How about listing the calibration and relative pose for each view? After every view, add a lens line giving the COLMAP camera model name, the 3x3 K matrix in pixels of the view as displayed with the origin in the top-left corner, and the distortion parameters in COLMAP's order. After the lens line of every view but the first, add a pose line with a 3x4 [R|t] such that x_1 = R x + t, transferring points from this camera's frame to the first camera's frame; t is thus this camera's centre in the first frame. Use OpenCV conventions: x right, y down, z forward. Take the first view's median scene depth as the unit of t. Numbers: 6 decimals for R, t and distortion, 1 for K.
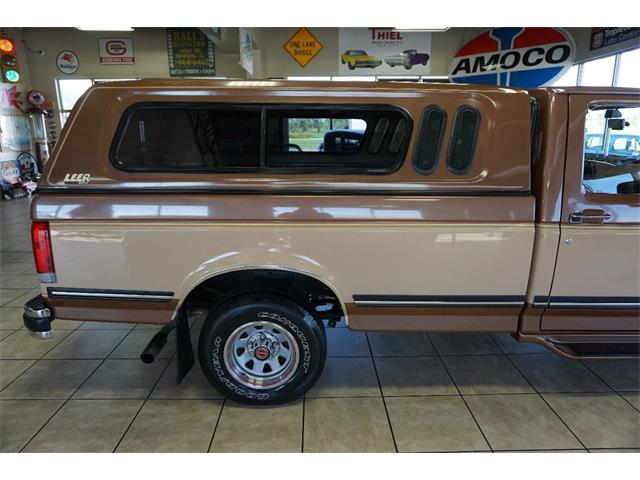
lens RADIAL K [[429.9, 0, 317.6], [0, 429.9, 228.5], [0, 0, 1]] dist [-0.046165, 0.036663]
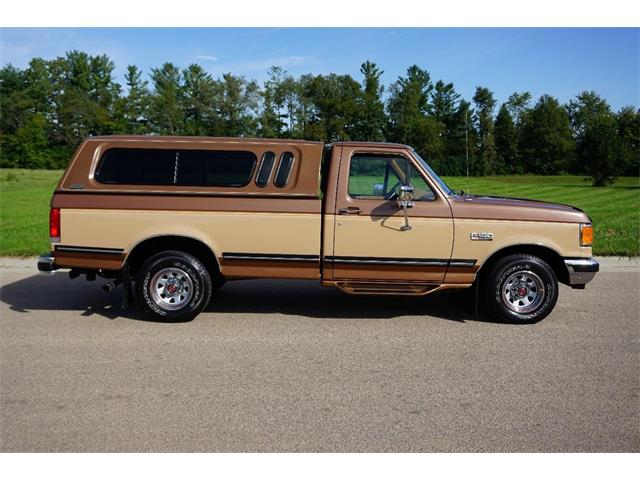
lens RADIAL K [[429.9, 0, 317.6], [0, 429.9, 228.5], [0, 0, 1]] dist [-0.046165, 0.036663]
pose [[0.999782, 0.015355, -0.014155, 0.431504], [-0.017016, 0.991892, -0.125939, 0.233550], [0.012107, 0.126152, 0.991937, -0.674423]]
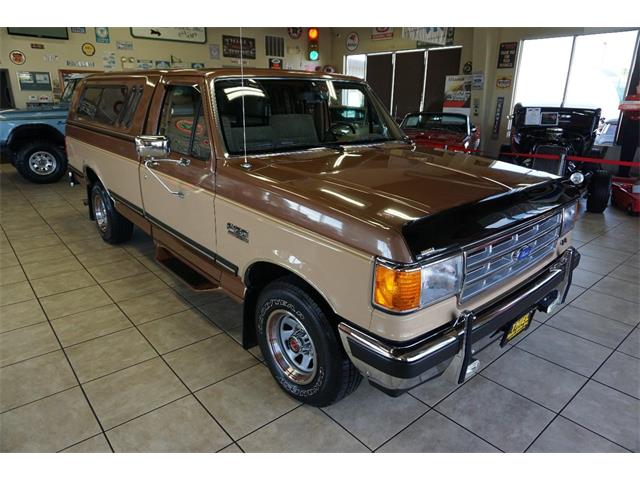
lens RADIAL K [[429.9, 0, 317.6], [0, 429.9, 228.5], [0, 0, 1]] dist [-0.046165, 0.036663]
pose [[0.644182, 0.237193, -0.727165, 1.753823], [-0.182890, 0.970890, 0.154674, -0.114081], [0.742685, 0.033353, 0.668810, 0.374874]]
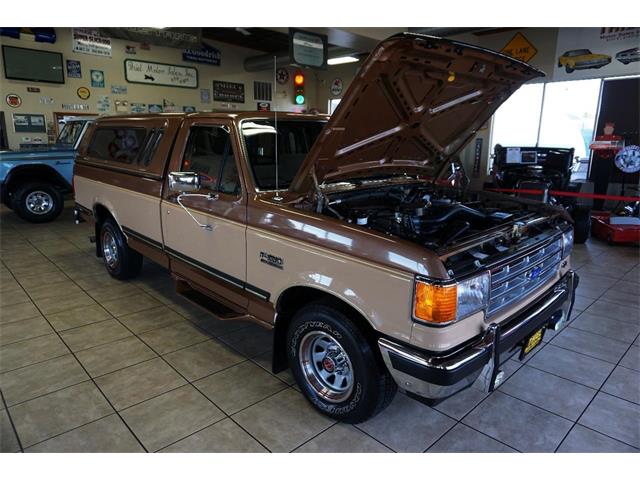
lens RADIAL K [[429.9, 0, 317.6], [0, 429.9, 228.5], [0, 0, 1]] dist [-0.046165, 0.036663]
pose [[0.681125, 0.161180, -0.714206, 1.742244], [-0.173750, 0.983186, 0.056181, -0.078589], [0.711252, 0.085827, 0.697678, 0.247108]]
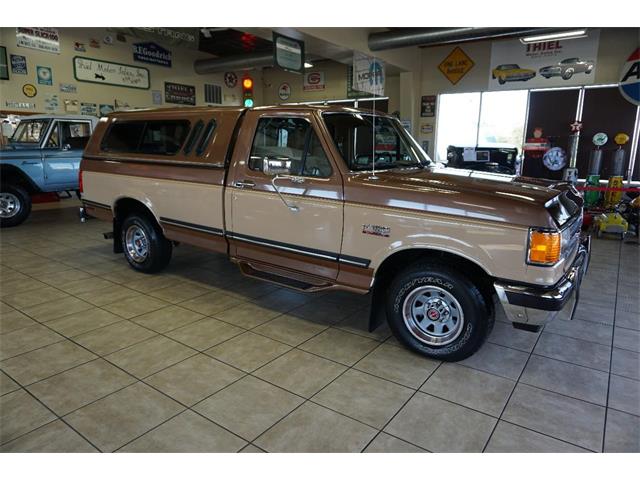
lens RADIAL K [[429.9, 0, 317.6], [0, 429.9, 228.5], [0, 0, 1]] dist [-0.046165, 0.036663]
pose [[0.806845, 0.125495, -0.577281, 1.519137], [-0.146605, 0.989143, 0.010125, 0.068739], [0.572284, 0.076462, 0.816483, -0.145505]]
